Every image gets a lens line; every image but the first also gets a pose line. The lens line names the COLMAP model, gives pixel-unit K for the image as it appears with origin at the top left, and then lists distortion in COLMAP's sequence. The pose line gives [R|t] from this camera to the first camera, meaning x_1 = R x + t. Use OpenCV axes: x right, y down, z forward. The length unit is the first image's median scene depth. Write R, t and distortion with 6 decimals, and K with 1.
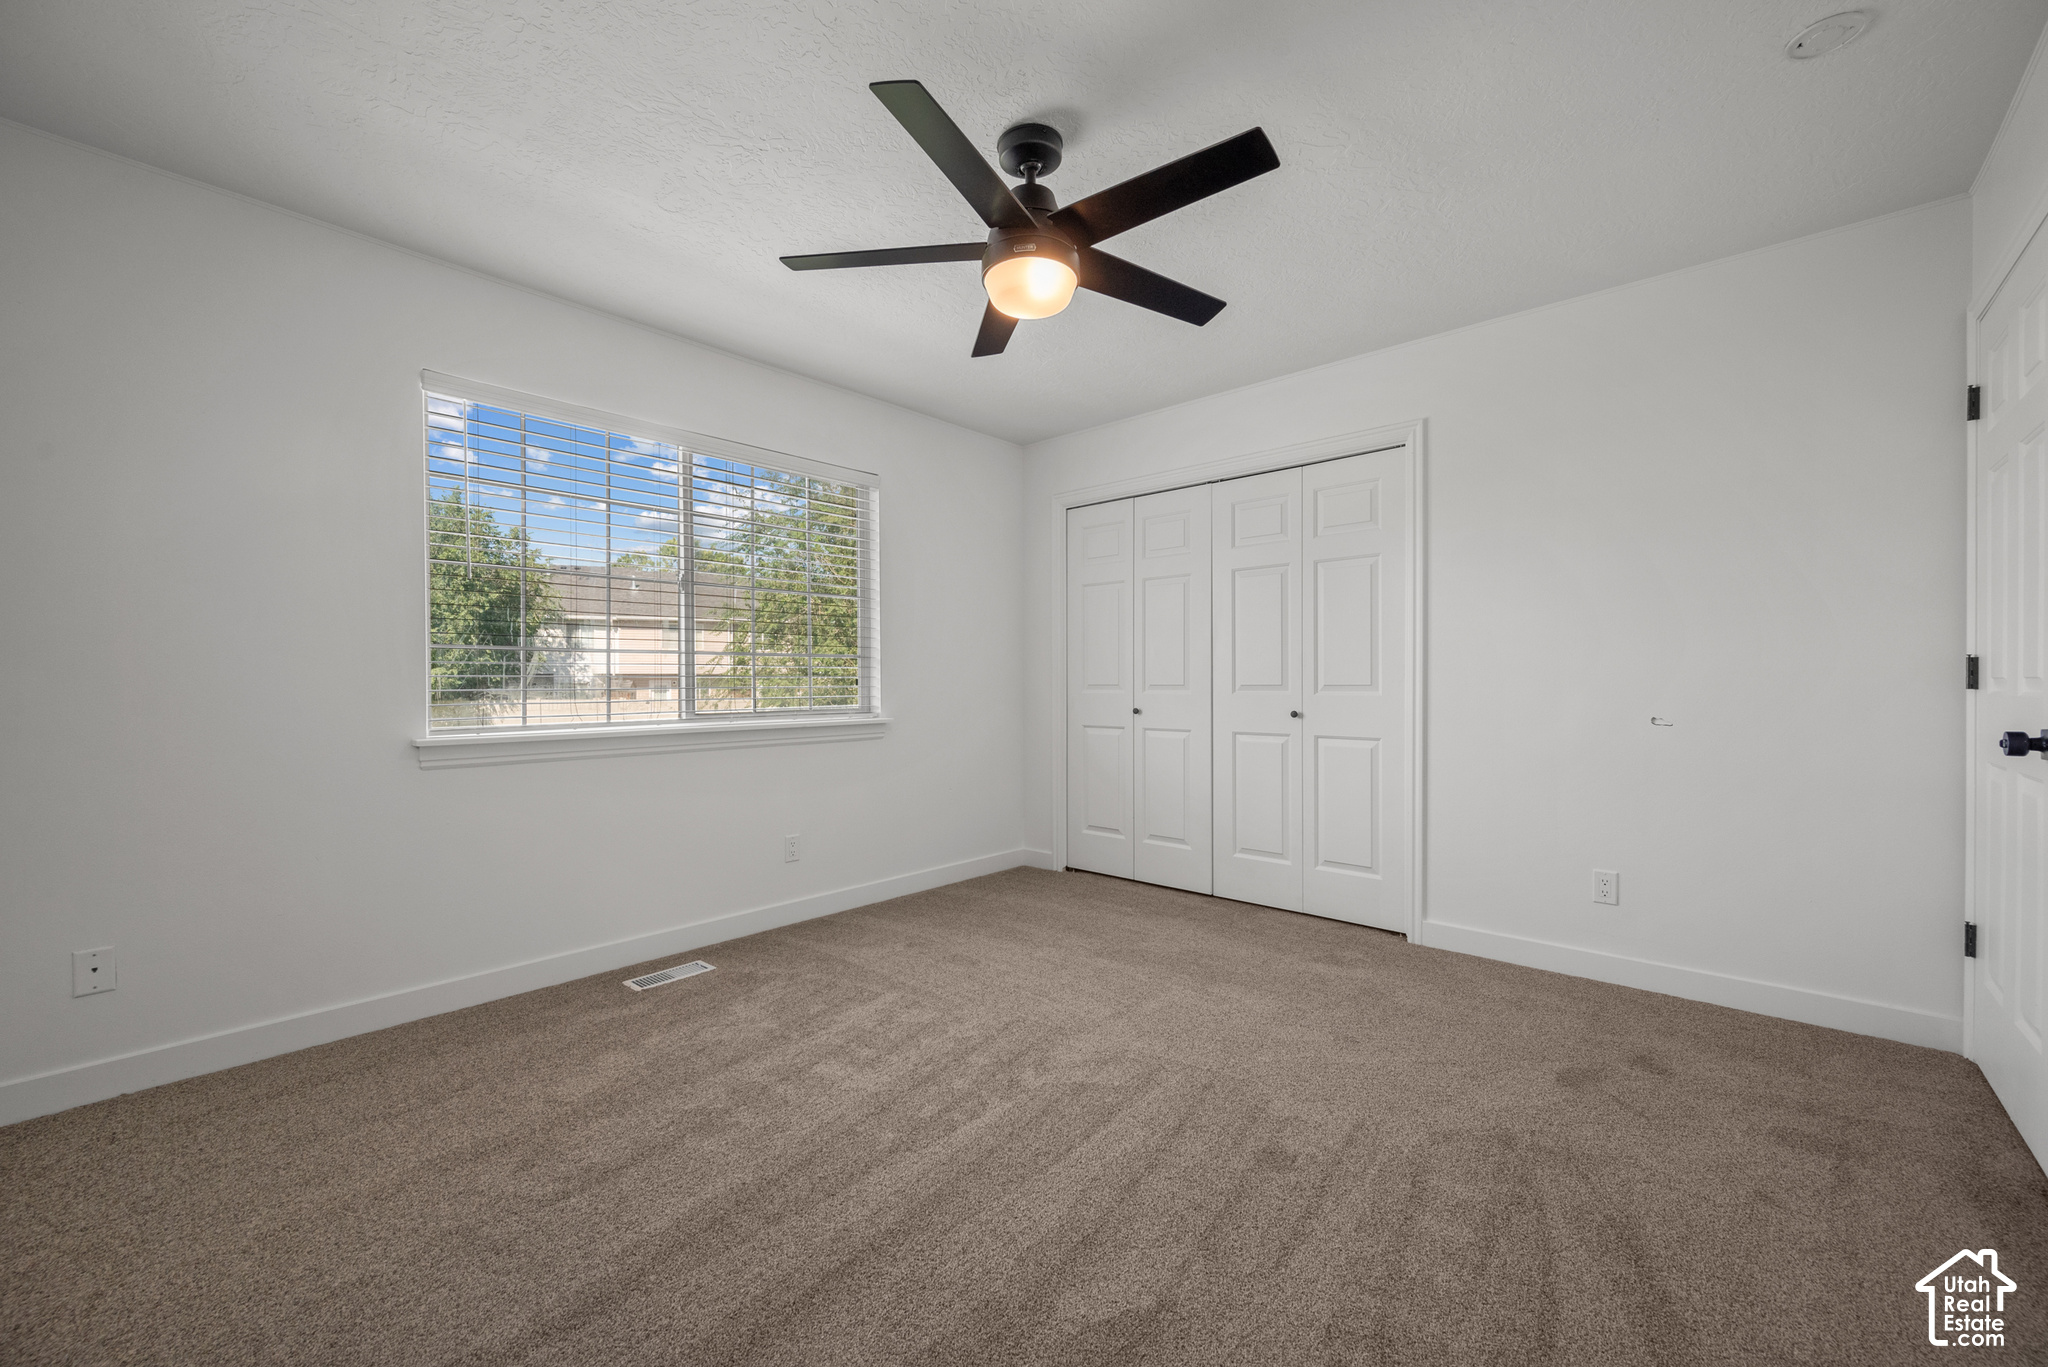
lens RADIAL K [[815.9, 0, 1027.3], [0, 815.9, 691.5], [0, 0, 1]] dist [0.000557, 0.000069]
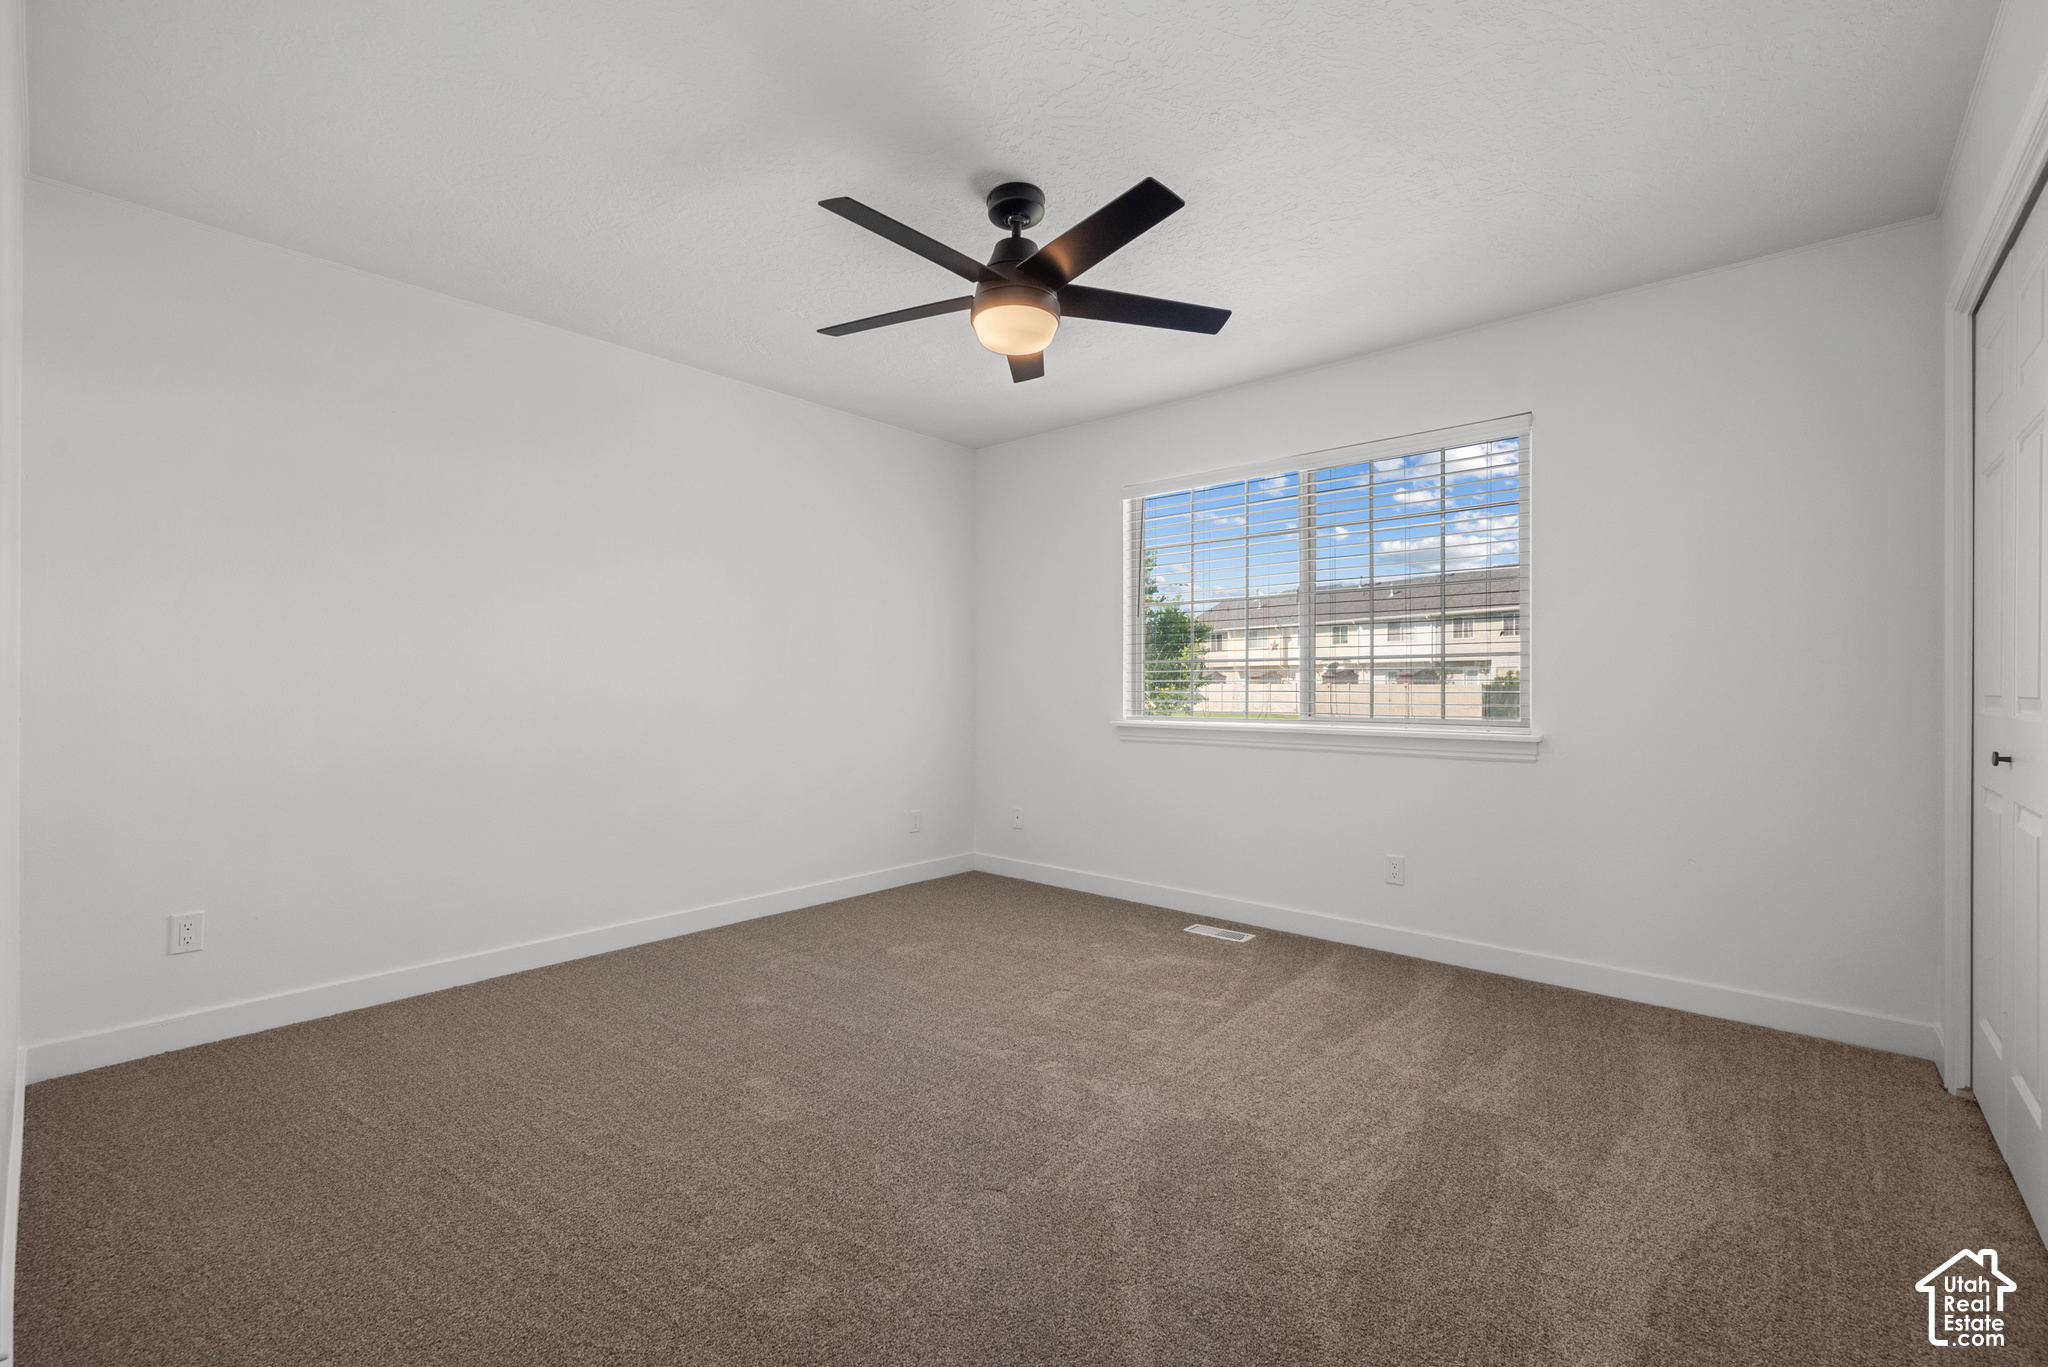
lens RADIAL K [[859.7, 0, 1028.4], [0, 859.7, 685.7], [0, 0, 1]] dist [-0.000223, -0.000019]
pose [[0.013180, 0.002300, -0.999910, 0.808891], [-0.016434, 0.999863, 0.002083, -0.010974], [0.999778, 0.016405, 0.013216, 0.697776]]
